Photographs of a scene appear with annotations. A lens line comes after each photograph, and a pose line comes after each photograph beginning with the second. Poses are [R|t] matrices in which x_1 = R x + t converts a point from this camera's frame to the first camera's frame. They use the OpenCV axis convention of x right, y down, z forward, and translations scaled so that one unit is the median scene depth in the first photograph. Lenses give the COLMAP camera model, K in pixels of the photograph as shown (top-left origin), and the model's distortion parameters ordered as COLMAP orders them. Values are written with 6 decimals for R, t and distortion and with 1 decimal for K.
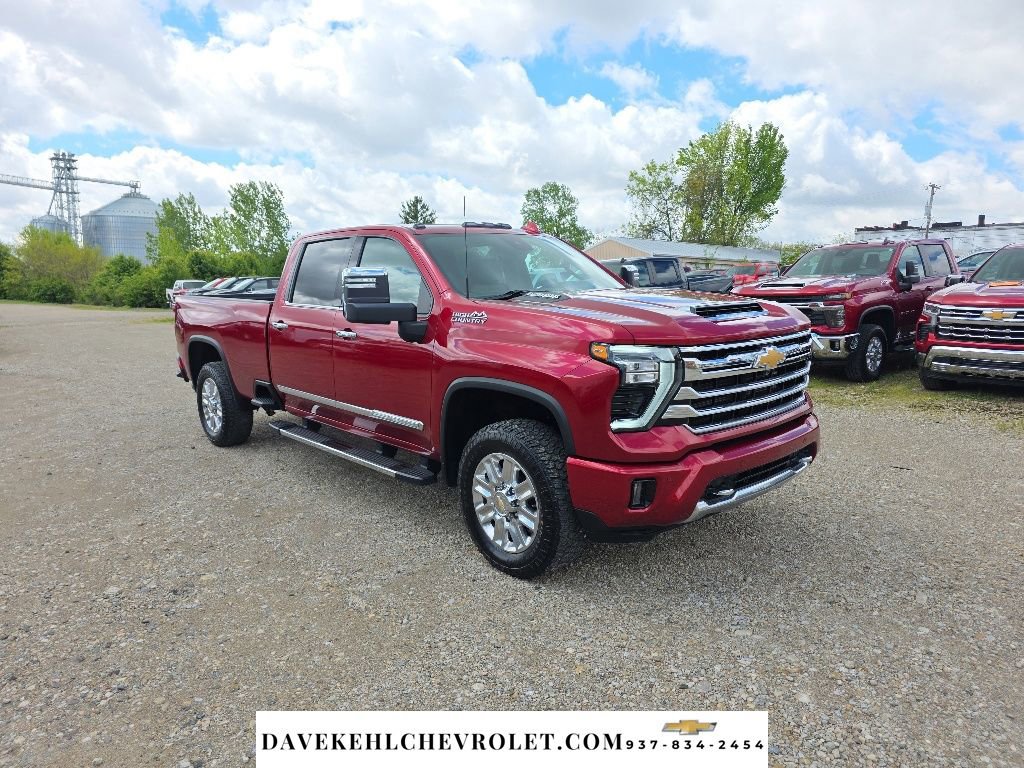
lens RADIAL K [[675.4, 0, 511.8], [0, 675.4, 389.6], [0, 0, 1]] dist [0.039164, -0.026783]
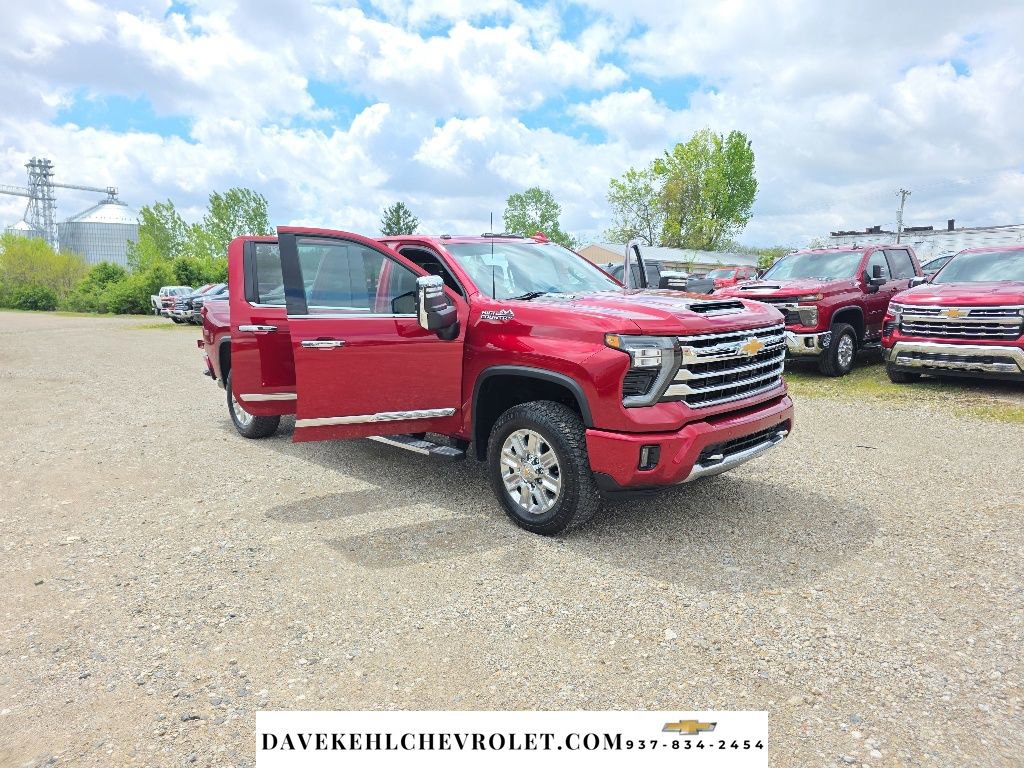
lens RADIAL K [[675.4, 0, 506.2], [0, 675.4, 386.4], [0, 0, 1]] dist [0.039164, -0.026783]
pose [[0.999756, -0.008626, 0.020333, -0.058883], [0.008860, 0.999896, -0.011412, 0.025238], [-0.020233, 0.011590, 0.999728, -0.142552]]
